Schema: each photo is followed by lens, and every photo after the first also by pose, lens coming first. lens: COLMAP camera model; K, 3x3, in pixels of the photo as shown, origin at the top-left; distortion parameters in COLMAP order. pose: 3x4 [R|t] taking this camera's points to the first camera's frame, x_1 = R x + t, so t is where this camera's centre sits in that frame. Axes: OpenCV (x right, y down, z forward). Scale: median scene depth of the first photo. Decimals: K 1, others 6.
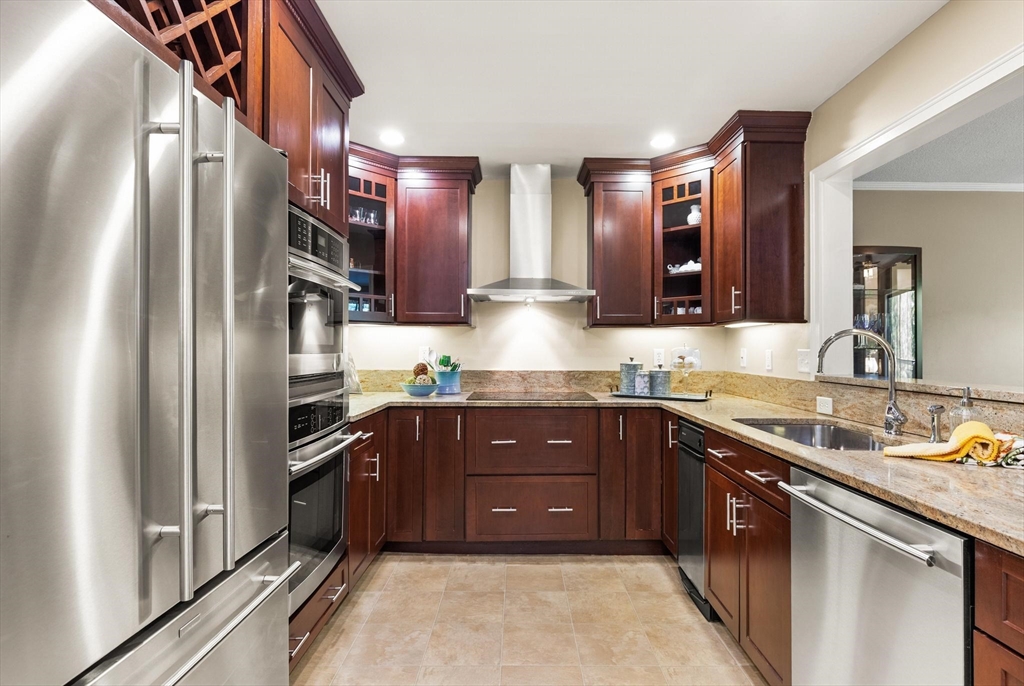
lens RADIAL K [[513.1, 0, 513.7], [0, 513.1, 343.6], [0, 0, 1]] dist [0.000305, 0.000023]
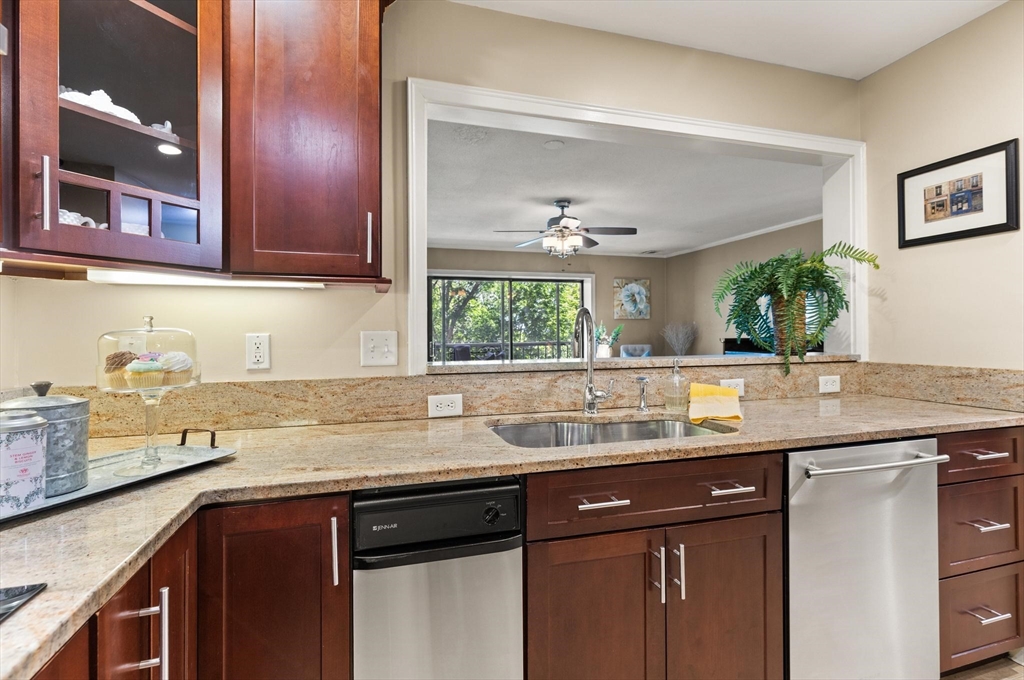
lens RADIAL K [[479.4, 0, 510.9], [0, 479.4, 335.8], [0, 0, 1]] dist [0.004412, 0.000061]
pose [[-0.290682, -0.009889, 0.956769, -0.122086], [-0.001696, 0.999950, 0.009820, 0.013807], [-0.956818, 0.001232, -0.290685, 1.421014]]
